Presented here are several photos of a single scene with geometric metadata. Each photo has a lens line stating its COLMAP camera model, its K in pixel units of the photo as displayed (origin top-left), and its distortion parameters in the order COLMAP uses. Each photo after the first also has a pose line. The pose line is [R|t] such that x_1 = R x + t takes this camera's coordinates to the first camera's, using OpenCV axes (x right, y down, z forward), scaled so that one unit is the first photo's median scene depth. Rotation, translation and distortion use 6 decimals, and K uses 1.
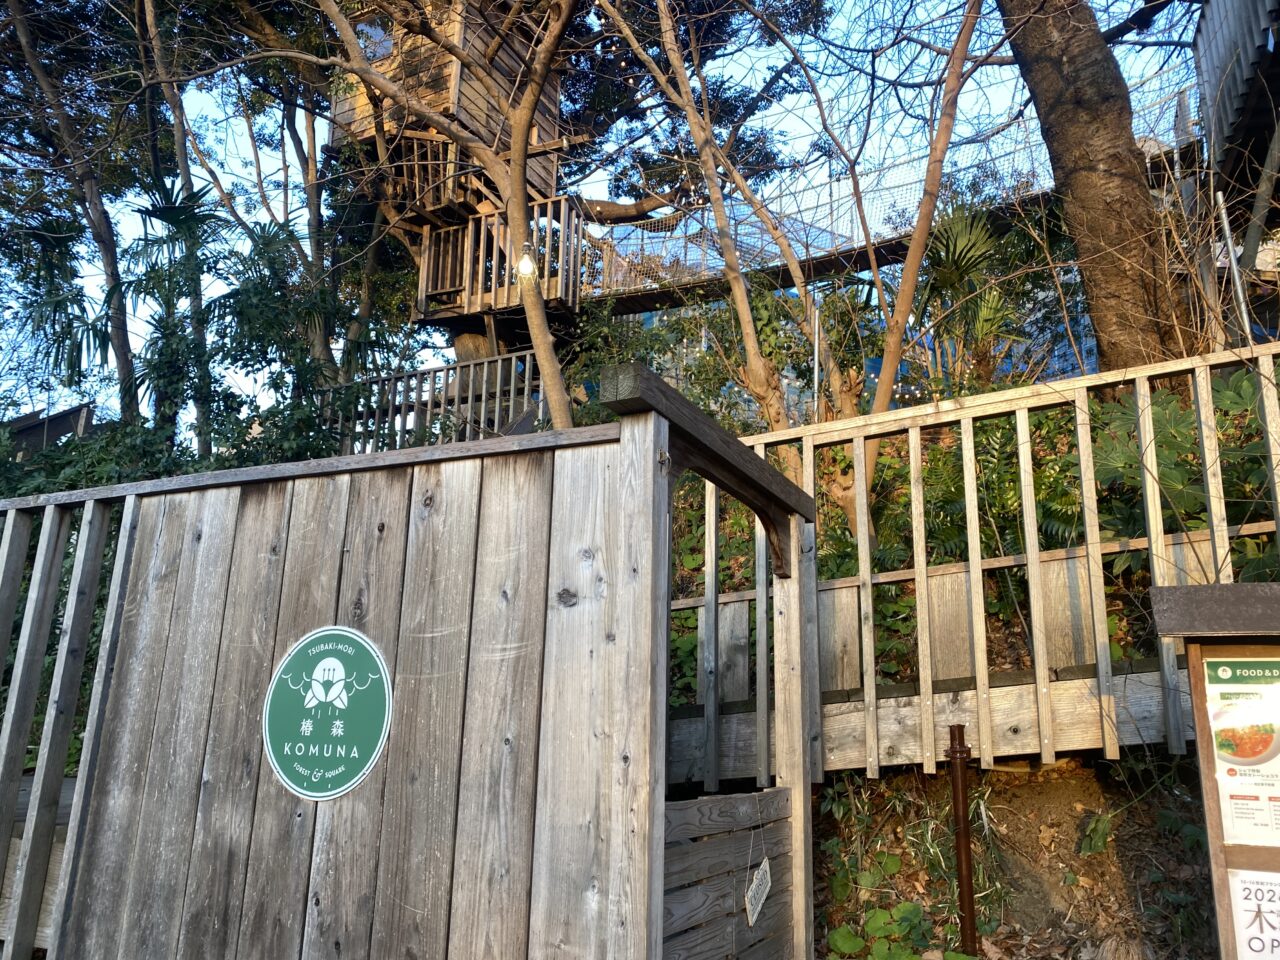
lens RADIAL K [[976.2, 0, 640.0], [0, 976.2, 480.0], [0, 0, 1]] dist [0.005226, -0.005159]
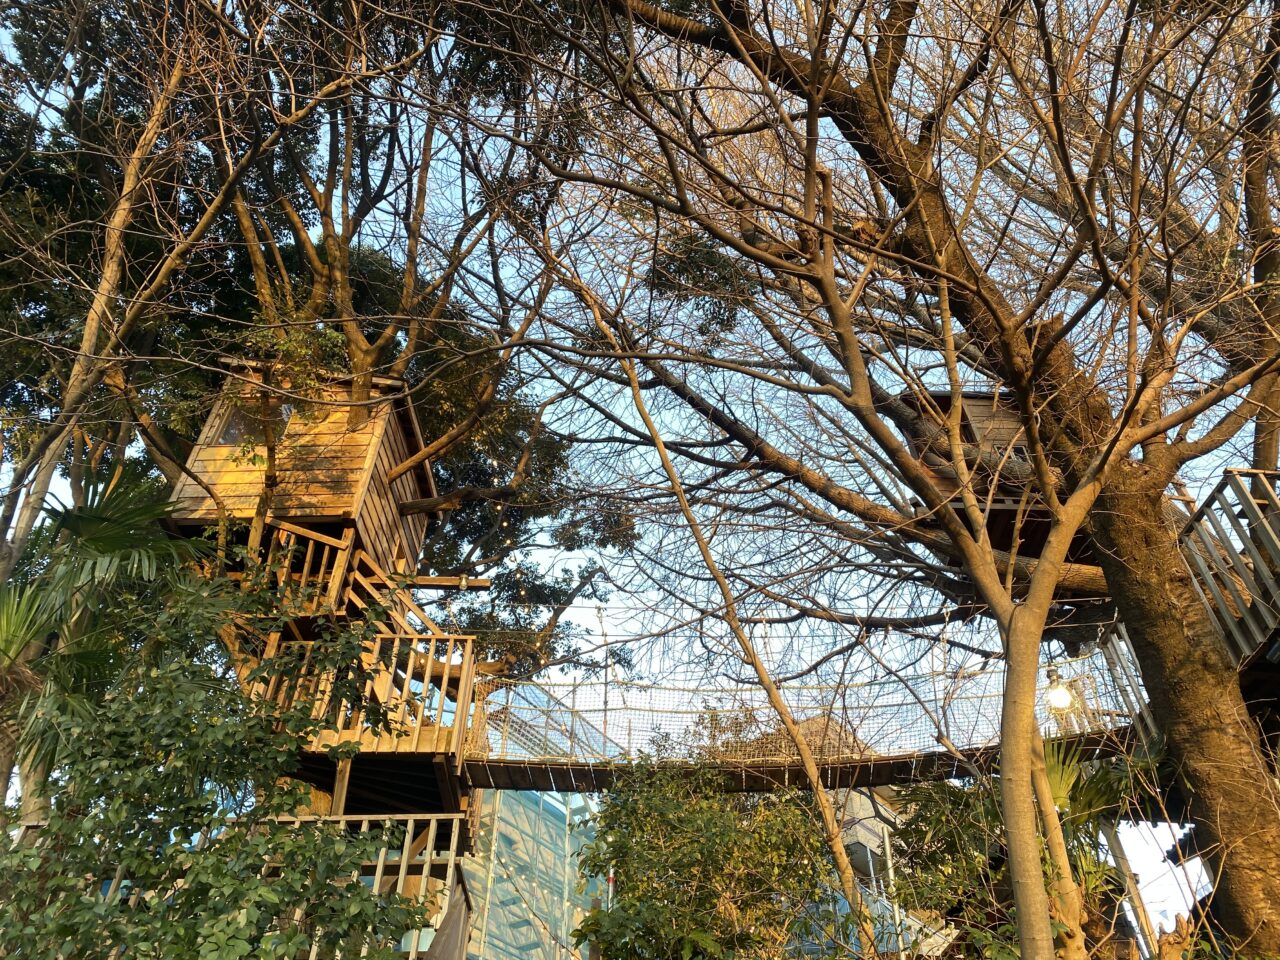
lens RADIAL K [[976.2, 0, 640.0], [0, 976.2, 480.0], [0, 0, 1]] dist [0.005226, -0.005159]
pose [[0.906049, 0.285207, 0.312621, -1.341367], [-0.096018, 0.858044, -0.504520, 0.069044], [-0.412135, 0.427103, 0.804815, 0.952530]]
